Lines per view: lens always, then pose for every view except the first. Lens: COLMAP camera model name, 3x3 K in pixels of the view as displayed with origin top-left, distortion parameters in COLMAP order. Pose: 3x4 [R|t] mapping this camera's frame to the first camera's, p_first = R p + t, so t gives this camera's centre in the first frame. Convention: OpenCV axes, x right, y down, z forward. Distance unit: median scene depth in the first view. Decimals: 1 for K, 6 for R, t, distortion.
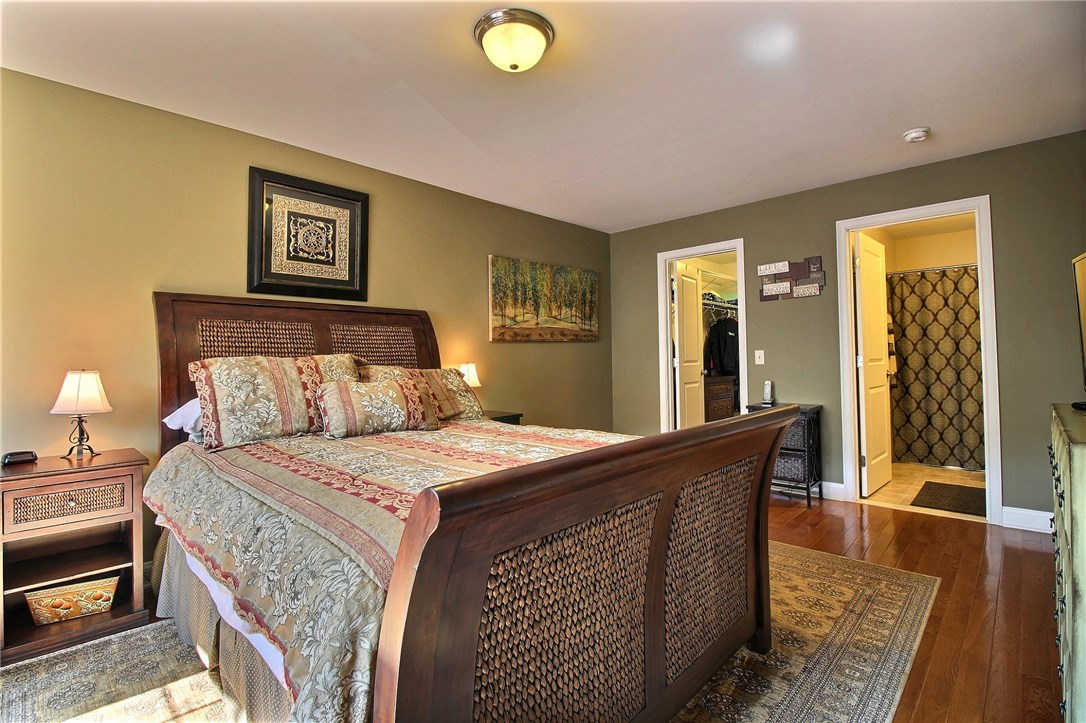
lens RADIAL K [[501.7, 0, 546.8], [0, 501.7, 342.7], [0, 0, 1]] dist [0.001428, -0.013017]
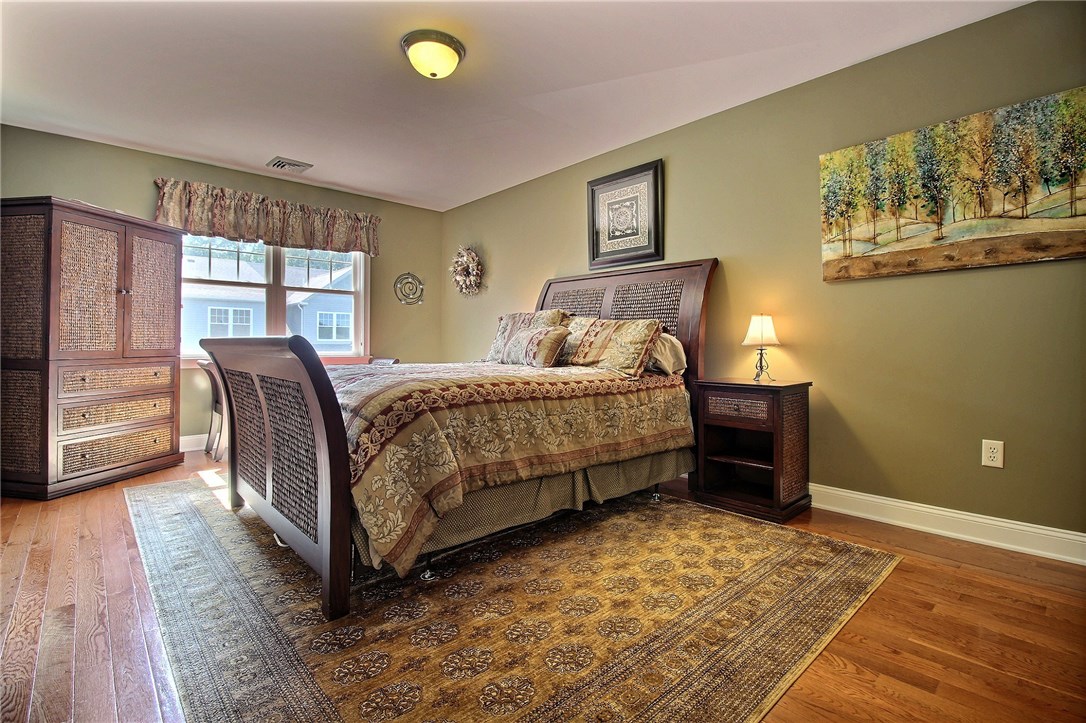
lens RADIAL K [[501.7, 0, 546.8], [0, 501.7, 342.7], [0, 0, 1]] dist [0.001428, -0.013017]
pose [[-0.056517, 0.008050, -0.998369, 0.568290], [0.025888, 0.999643, 0.006594, 0.062509], [0.998066, -0.025473, -0.056705, 0.644881]]
